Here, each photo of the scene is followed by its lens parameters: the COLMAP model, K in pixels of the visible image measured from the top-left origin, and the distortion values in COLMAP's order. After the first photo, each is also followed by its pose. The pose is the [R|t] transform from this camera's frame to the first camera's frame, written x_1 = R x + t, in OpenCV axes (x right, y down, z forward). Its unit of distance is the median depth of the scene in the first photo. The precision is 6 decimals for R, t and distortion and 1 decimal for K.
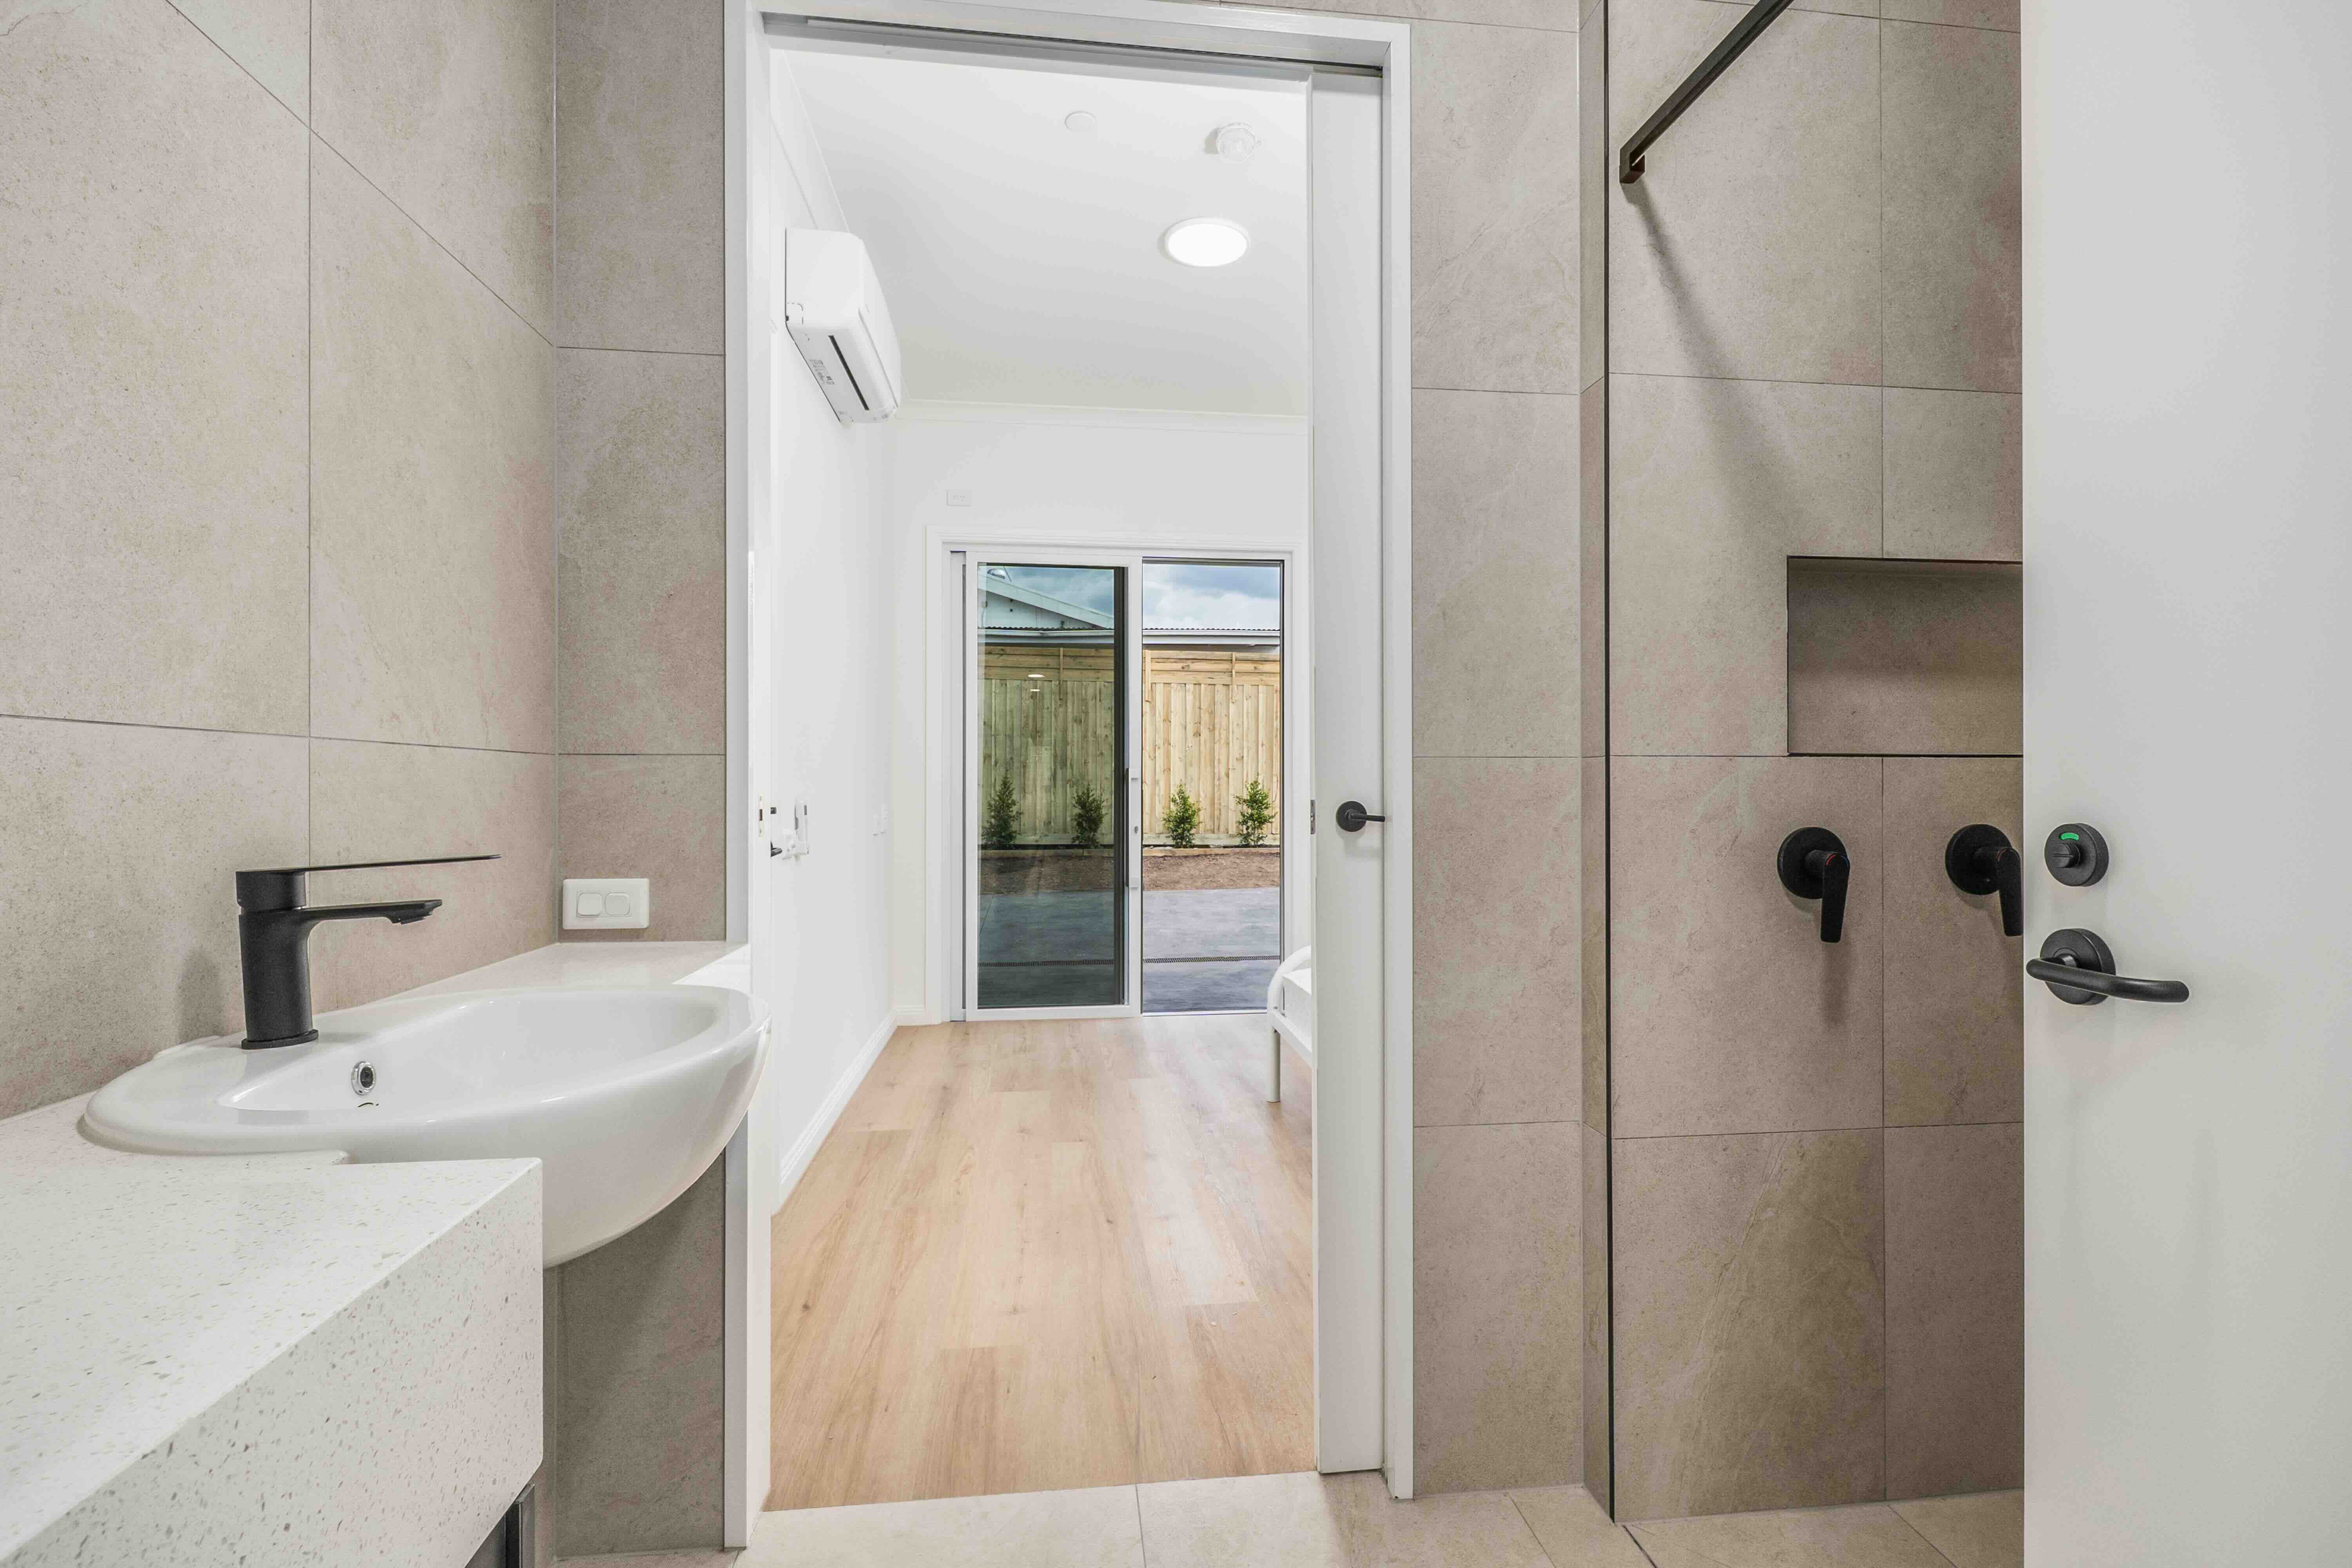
lens RADIAL K [[1047.3, 0, 1174.7], [0, 1047.3, 783.6], [0, 0, 1]] dist [0.003356, -0.000229]
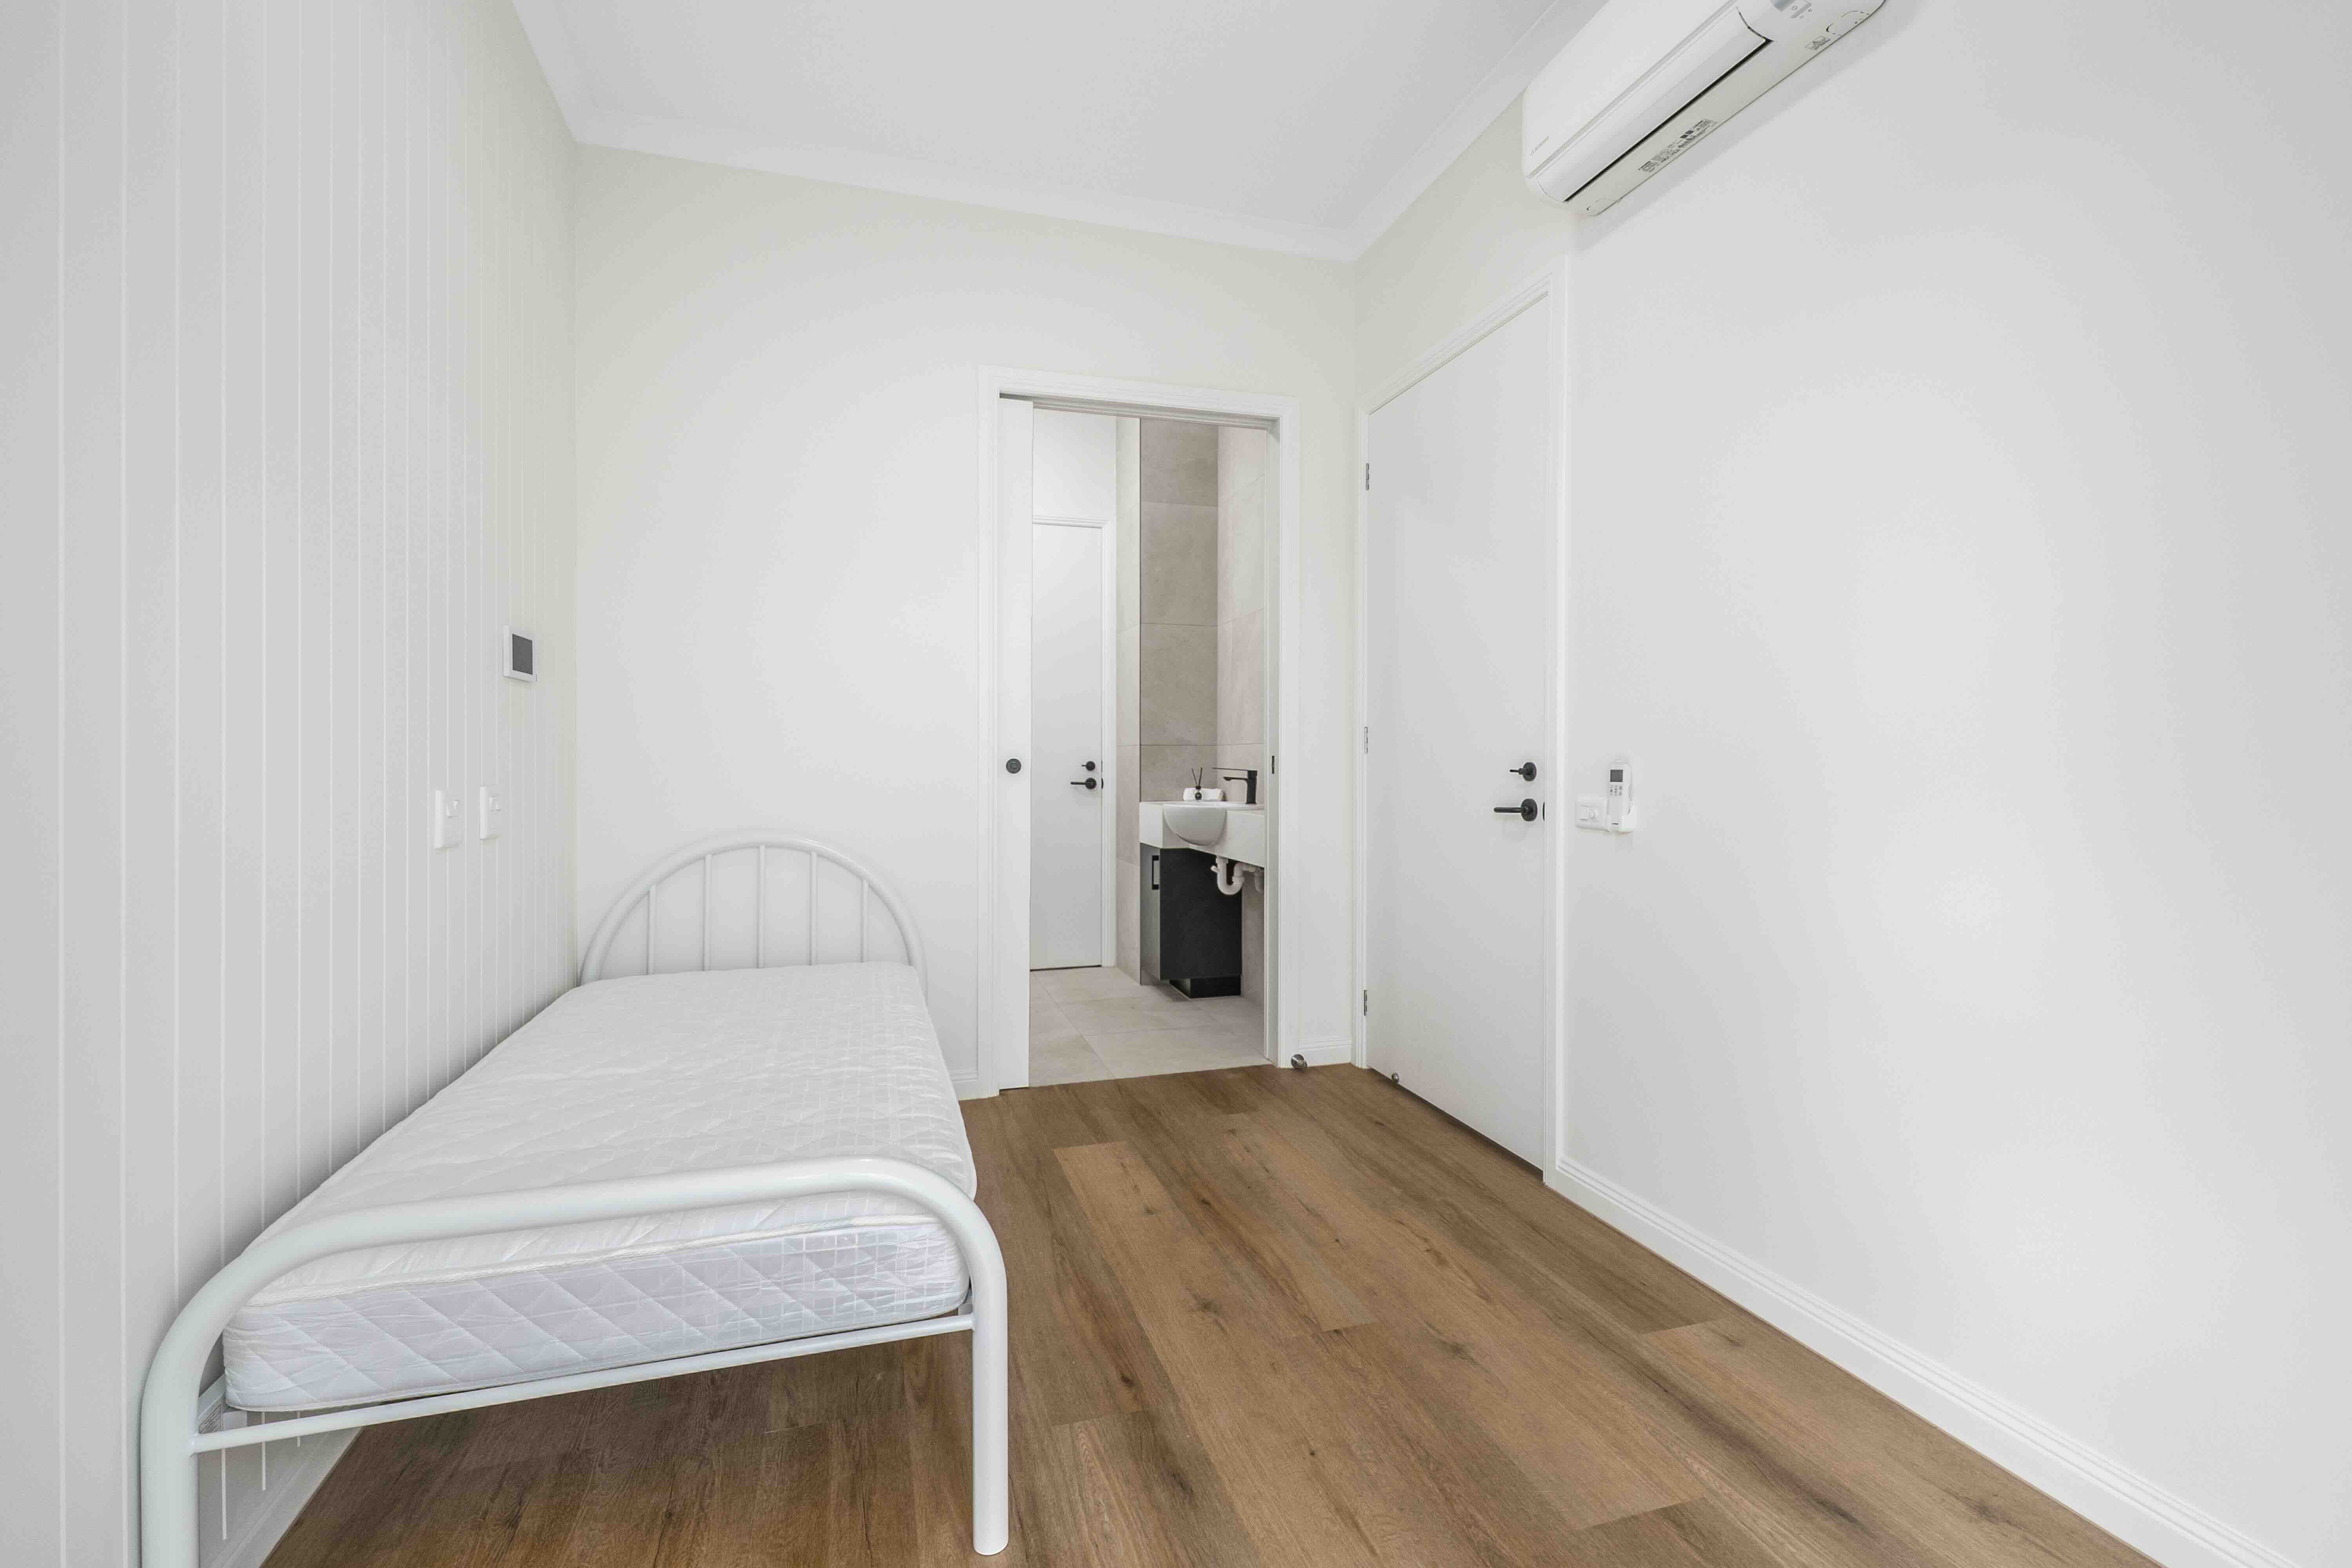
lens RADIAL K [[1047.3, 0, 1178.1], [0, 1047.3, 776.8], [0, 0, 1]] dist [0.003356, -0.000229]
pose [[-0.985090, -0.003519, -0.172002, 0.113448], [-0.004607, 0.999972, 0.005928, 0.022099], [0.171977, 0.006632, -0.985079, 1.708891]]
